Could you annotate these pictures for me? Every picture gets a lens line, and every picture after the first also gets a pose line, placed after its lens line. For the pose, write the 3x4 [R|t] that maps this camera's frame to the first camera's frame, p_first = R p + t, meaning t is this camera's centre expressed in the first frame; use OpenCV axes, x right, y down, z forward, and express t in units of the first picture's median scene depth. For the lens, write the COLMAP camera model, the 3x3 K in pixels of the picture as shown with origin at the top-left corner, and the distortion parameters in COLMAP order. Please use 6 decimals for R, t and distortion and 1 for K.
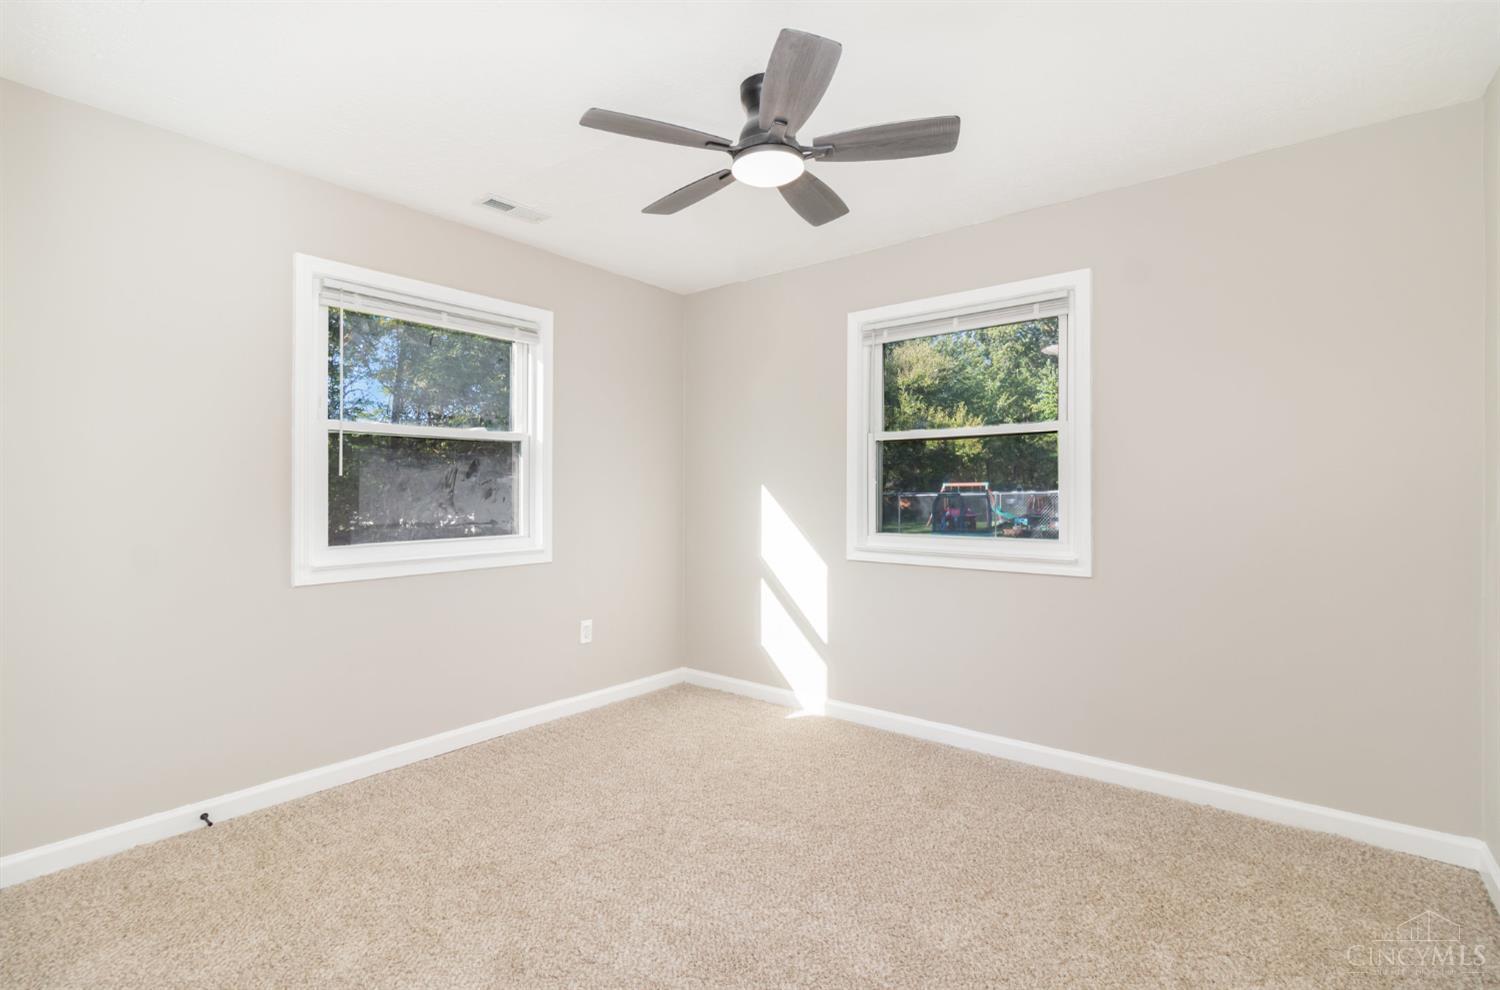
lens RADIAL K [[684.5, 0, 750.0], [0, 684.5, 495.0], [0, 0, 1]] dist [-0.001559, -0.000034]
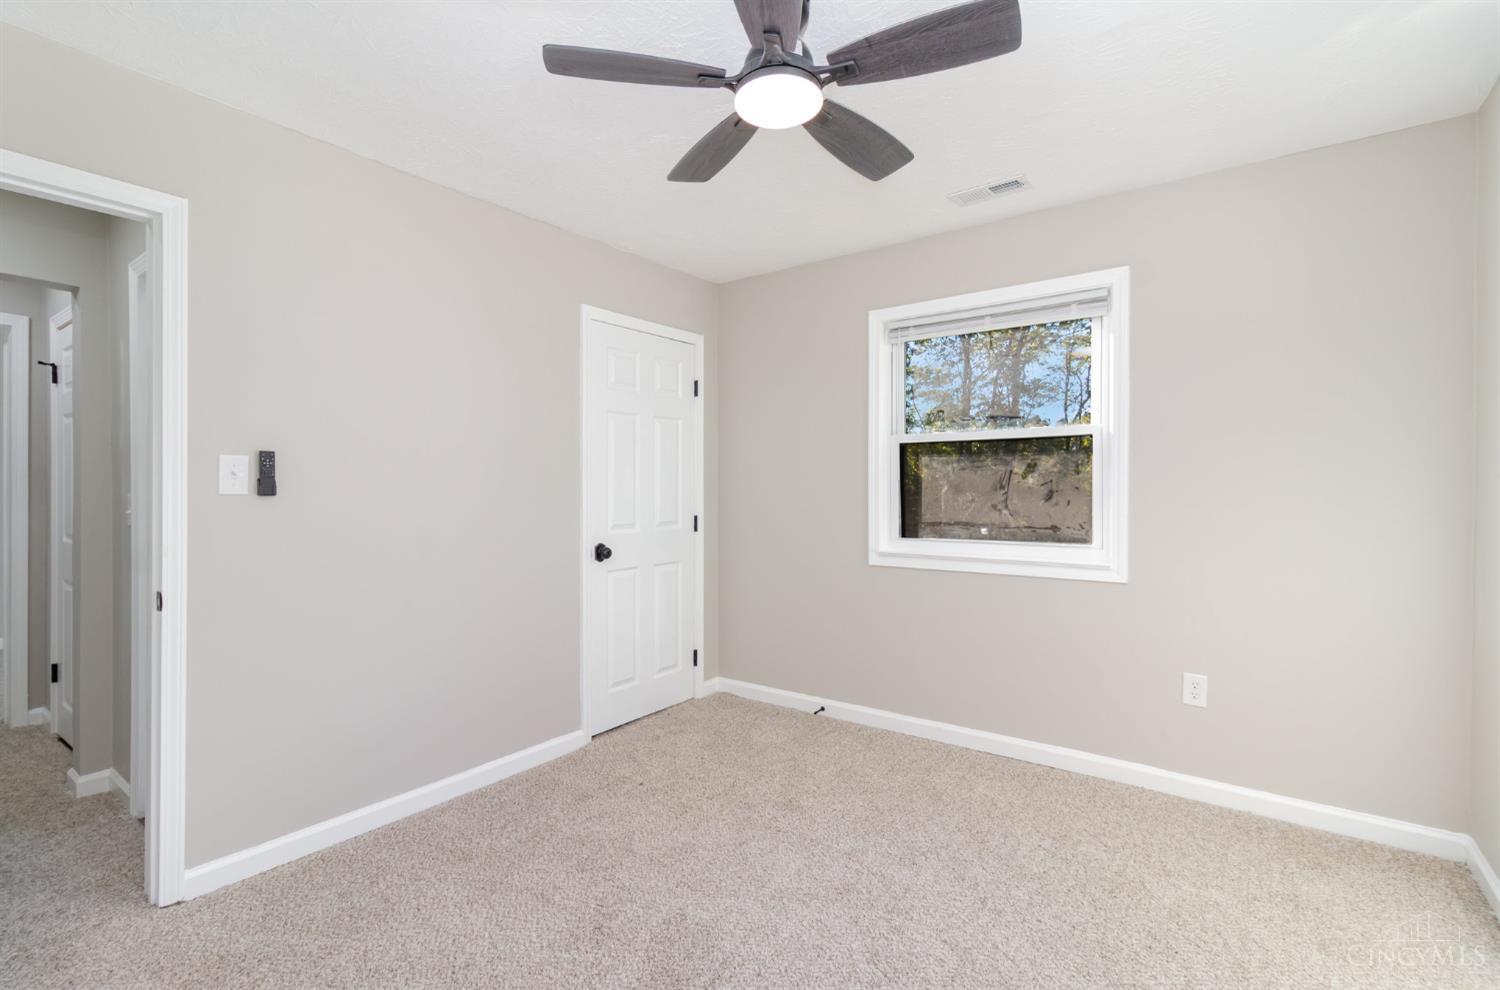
lens RADIAL K [[684.5, 0, 750.0], [0, 684.5, 495.0], [0, 0, 1]] dist [-0.001559, -0.000034]
pose [[0.043548, 0.007070, -0.999026, 0.521347], [-0.005329, 0.999962, 0.006844, -0.007417], [0.999037, 0.005026, 0.043585, 0.577391]]
